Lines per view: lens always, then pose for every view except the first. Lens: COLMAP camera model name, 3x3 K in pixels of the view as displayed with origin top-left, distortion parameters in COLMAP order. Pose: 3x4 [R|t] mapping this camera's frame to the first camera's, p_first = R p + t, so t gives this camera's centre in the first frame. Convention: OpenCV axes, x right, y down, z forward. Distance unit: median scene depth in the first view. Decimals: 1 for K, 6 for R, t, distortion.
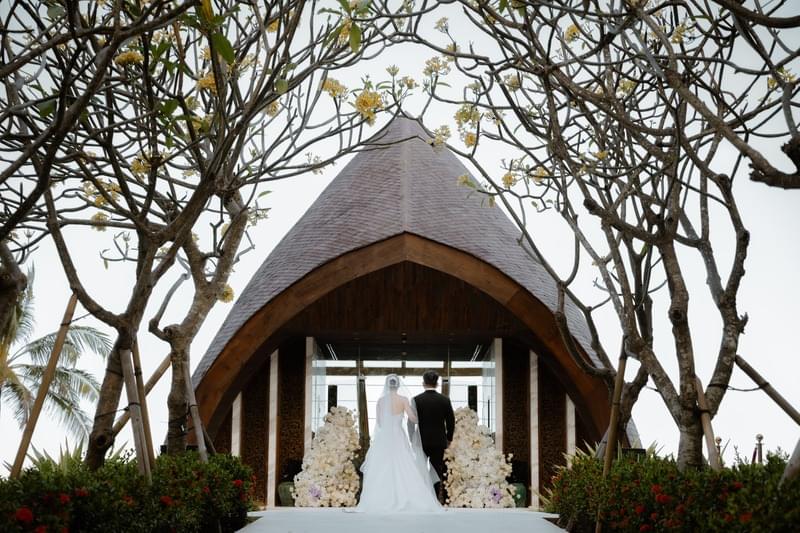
lens RADIAL K [[1611.0, 0, 400.0], [0, 1611.0, 266.5], [0, 0, 1]] dist [-0.018244, -0.013736]
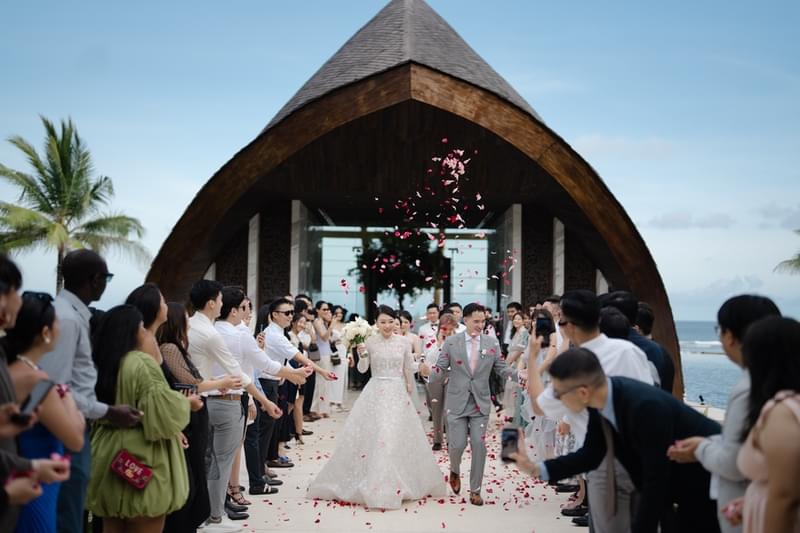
lens RADIAL K [[1148.1, 0, 400.0], [0, 1148.1, 266.5], [0, 0, 1]] dist [-0.005503, -0.002546]
pose [[0.999933, 0.011399, 0.002017, -0.001748], [-0.011538, 0.995505, 0.093999, 0.021509], [-0.000936, -0.094016, 0.995570, 0.398091]]
